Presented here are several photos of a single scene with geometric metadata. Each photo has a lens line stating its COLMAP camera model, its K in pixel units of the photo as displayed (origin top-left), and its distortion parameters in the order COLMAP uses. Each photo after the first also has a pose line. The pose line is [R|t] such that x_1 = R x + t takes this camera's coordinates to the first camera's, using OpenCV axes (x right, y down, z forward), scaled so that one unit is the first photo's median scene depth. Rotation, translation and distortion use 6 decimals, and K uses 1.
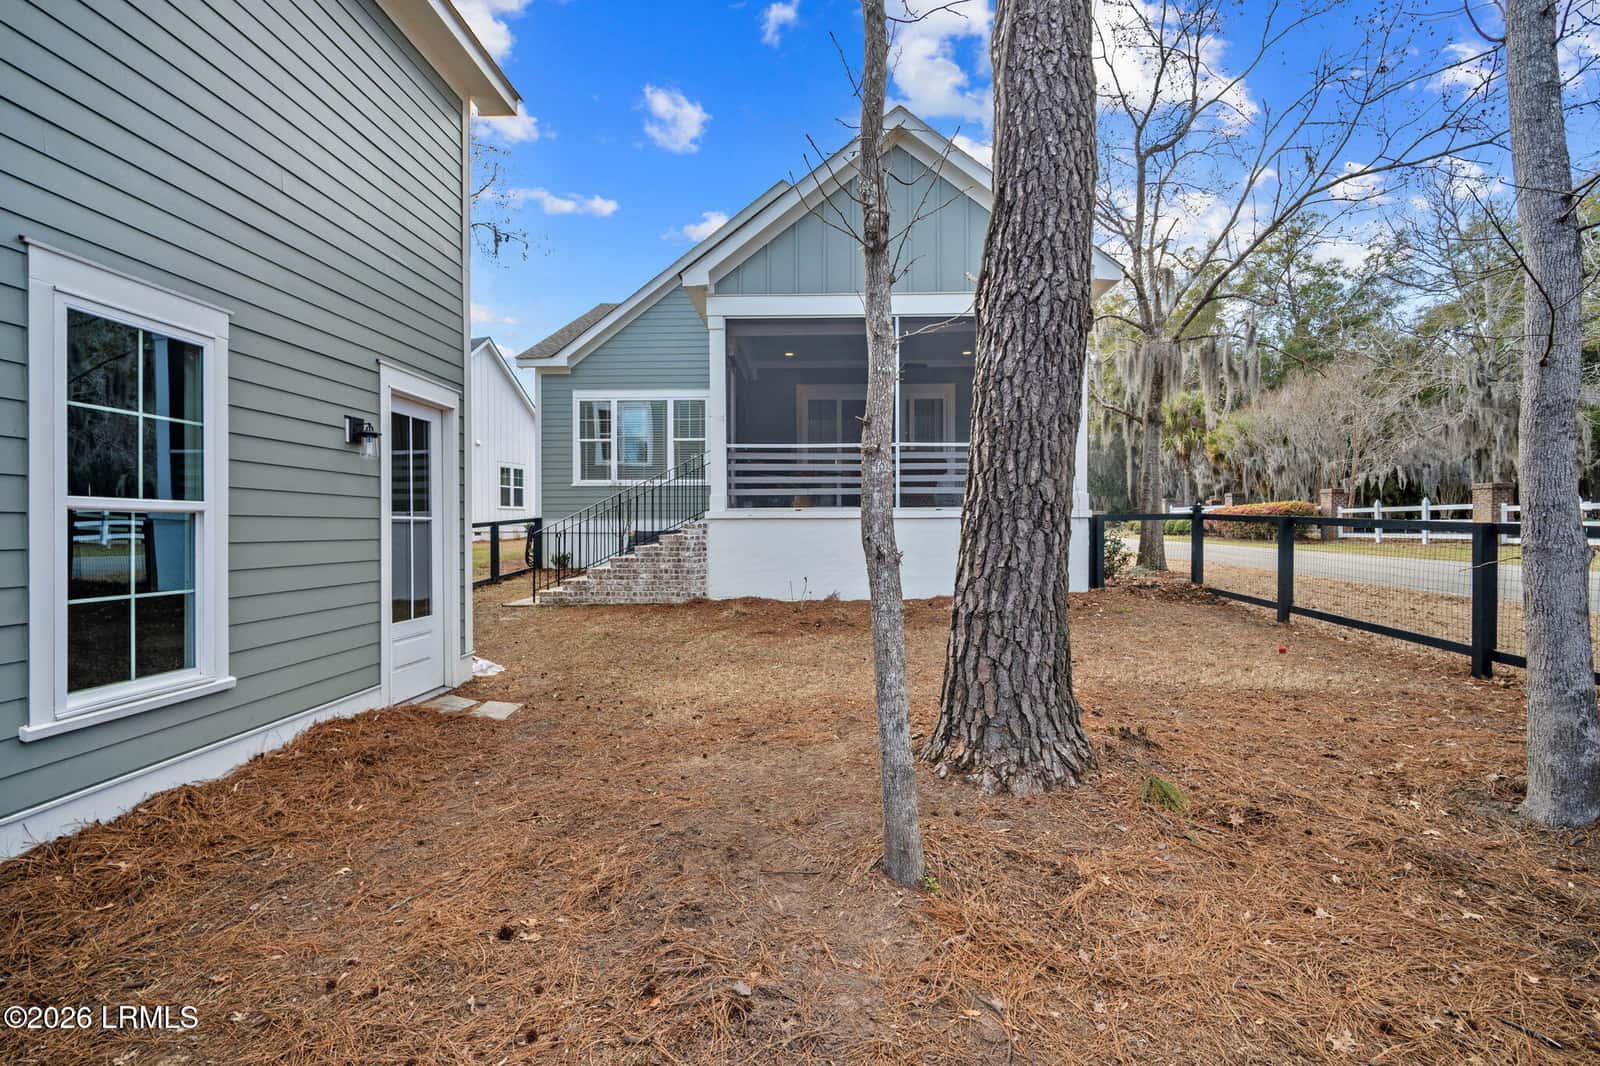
lens RADIAL K [[720.0, 0, 800.0], [0, 720.0, 533.0], [0, 0, 1]] dist [-0.003246, -0.001364]
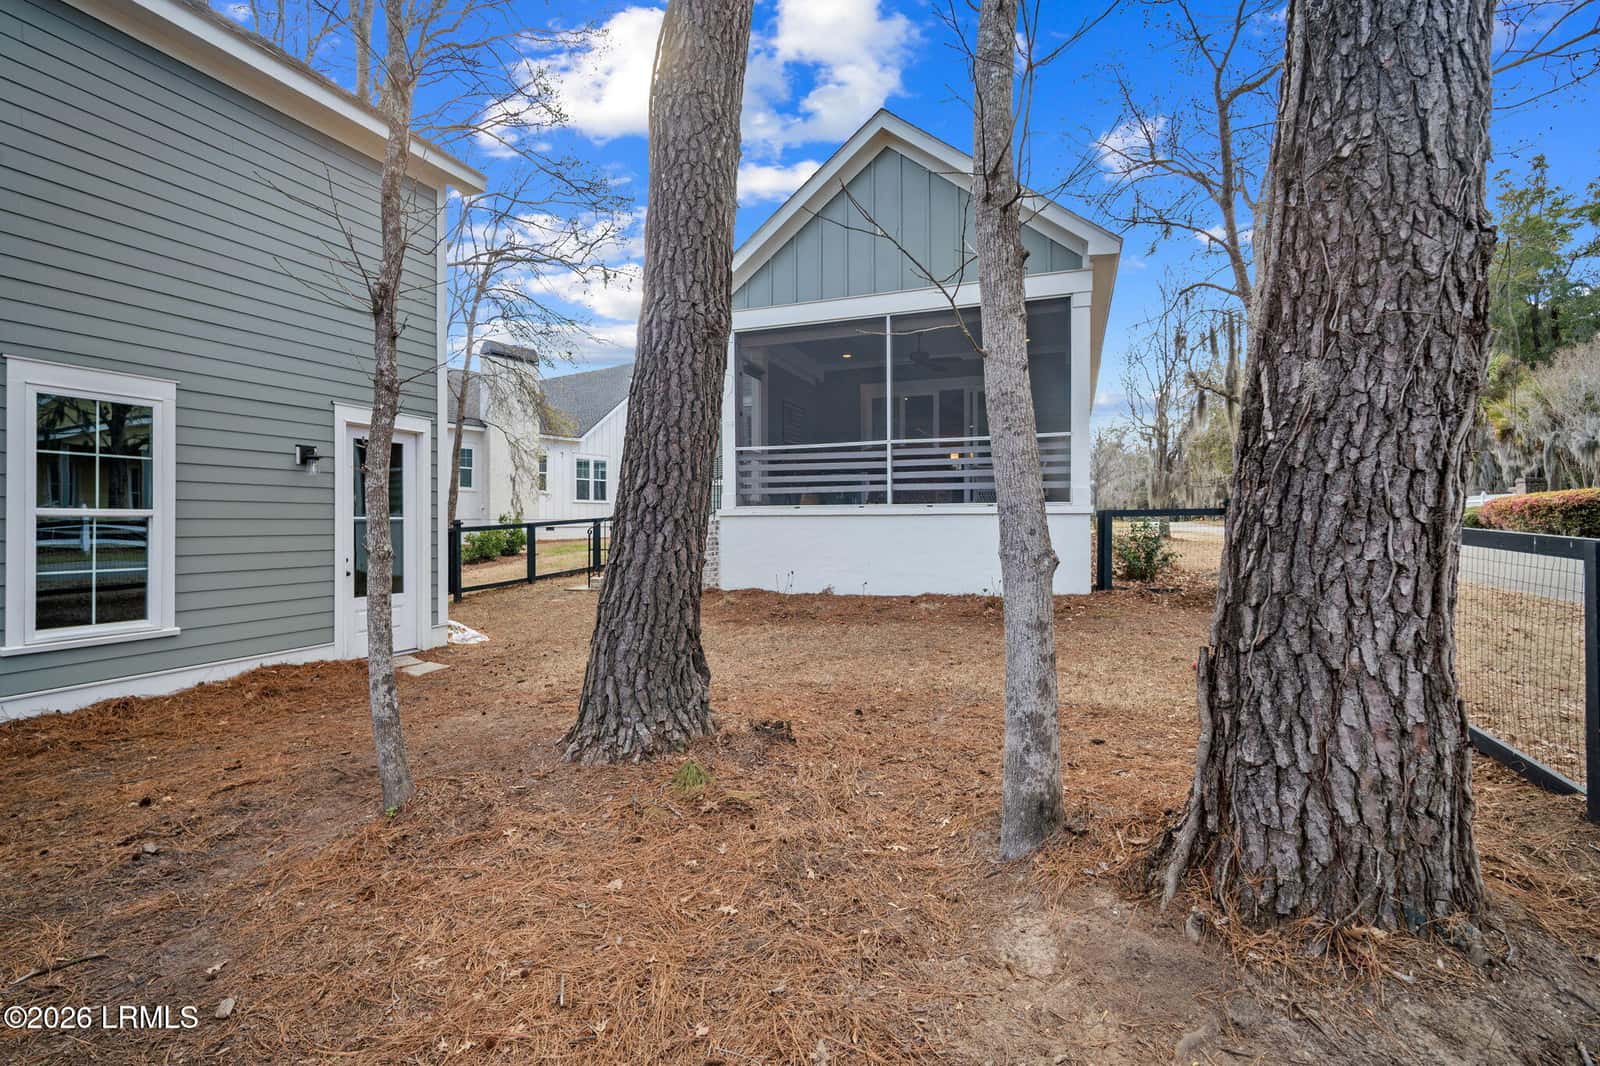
lens RADIAL K [[710.9, 0, 800.1], [0, 710.9, 522.9], [0, 0, 1]] dist [-0.004309, 0.000360]
pose [[0.943759, 0.000553, -0.330634, 0.780123], [-0.002151, 0.999988, -0.004468, -0.010078], [0.330628, 0.004928, 0.943748, 0.038651]]
